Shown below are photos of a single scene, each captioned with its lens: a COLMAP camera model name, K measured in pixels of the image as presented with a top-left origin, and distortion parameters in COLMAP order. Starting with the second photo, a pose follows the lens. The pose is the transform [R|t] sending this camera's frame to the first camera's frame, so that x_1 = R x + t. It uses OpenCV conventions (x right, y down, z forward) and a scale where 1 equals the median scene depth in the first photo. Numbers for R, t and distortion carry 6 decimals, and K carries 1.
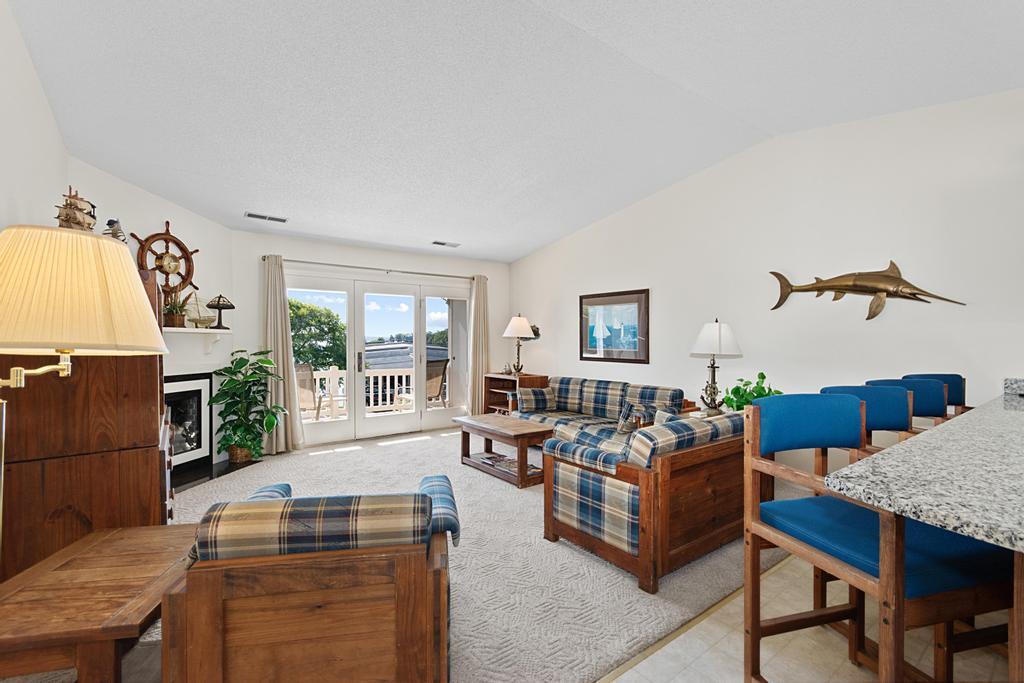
lens RADIAL K [[453.1, 0, 512.0], [0, 453.1, 341.5], [0, 0, 1]] dist [-0.000400, -0.000103]
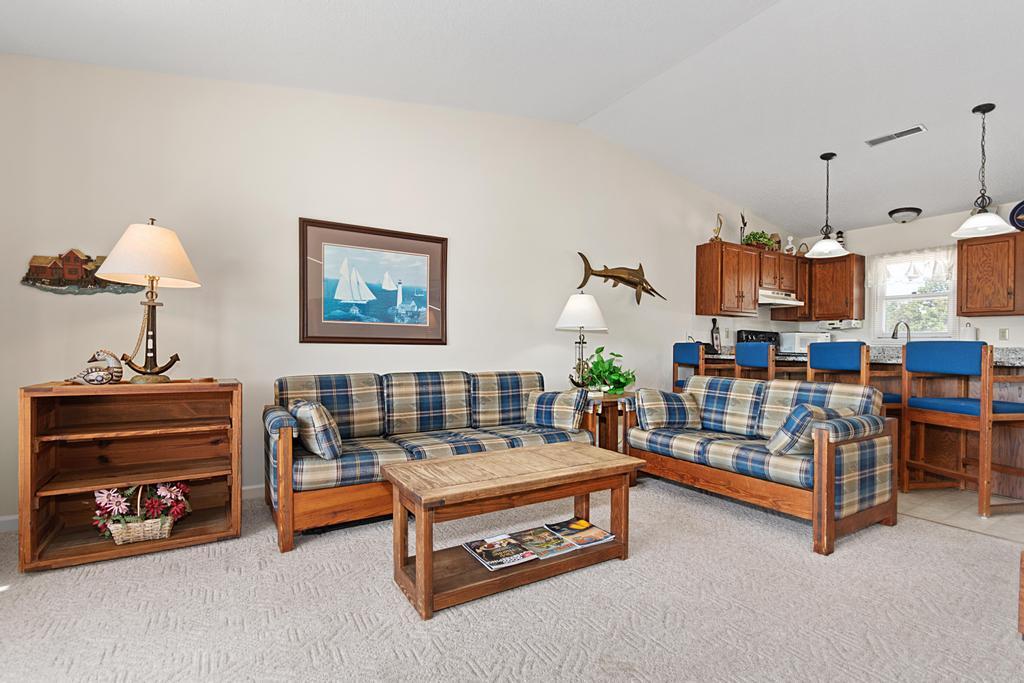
lens RADIAL K [[486.5, 0, 512.0], [0, 486.5, 341.5], [0, 0, 1]] dist [-0.000803, -0.000202]
pose [[0.082055, 0.006279, 0.996608, -0.493625], [-0.008411, 0.999949, -0.005607, 0.052942], [-0.996592, -0.007922, 0.082104, 0.919815]]
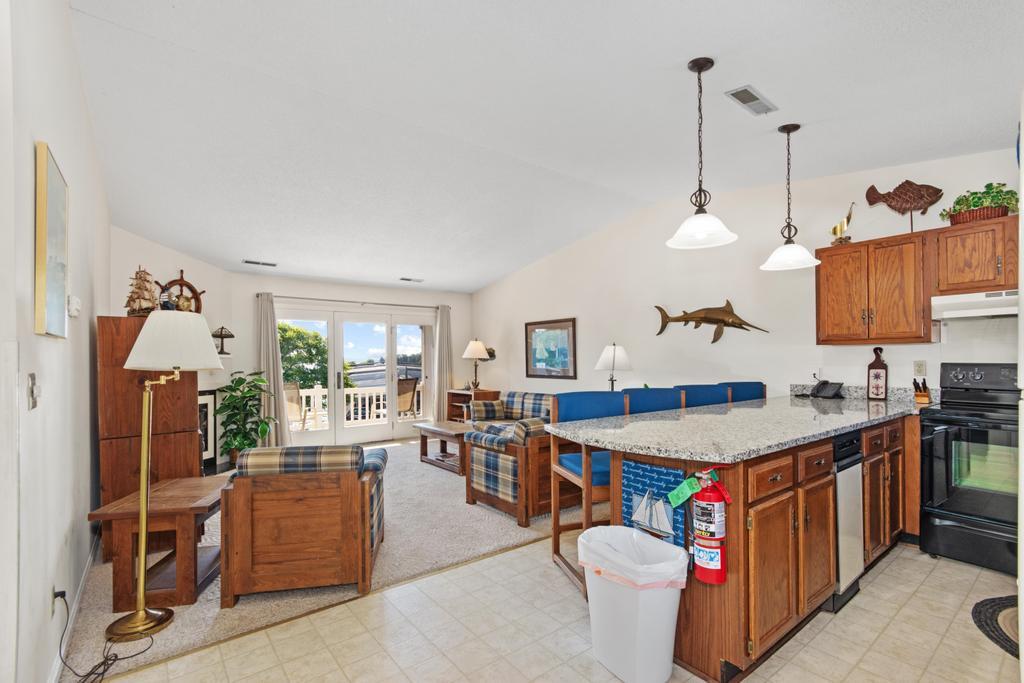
lens RADIAL K [[462.1, 0, 513.3], [0, 462.1, 358.1], [0, 0, 1]] dist [0.001554, 0.000339]
pose [[0.999783, -0.010088, 0.018222, 0.122201], [0.010241, 0.999913, -0.008333, 0.001439], [-0.018136, 0.008518, 0.999799, -0.268907]]
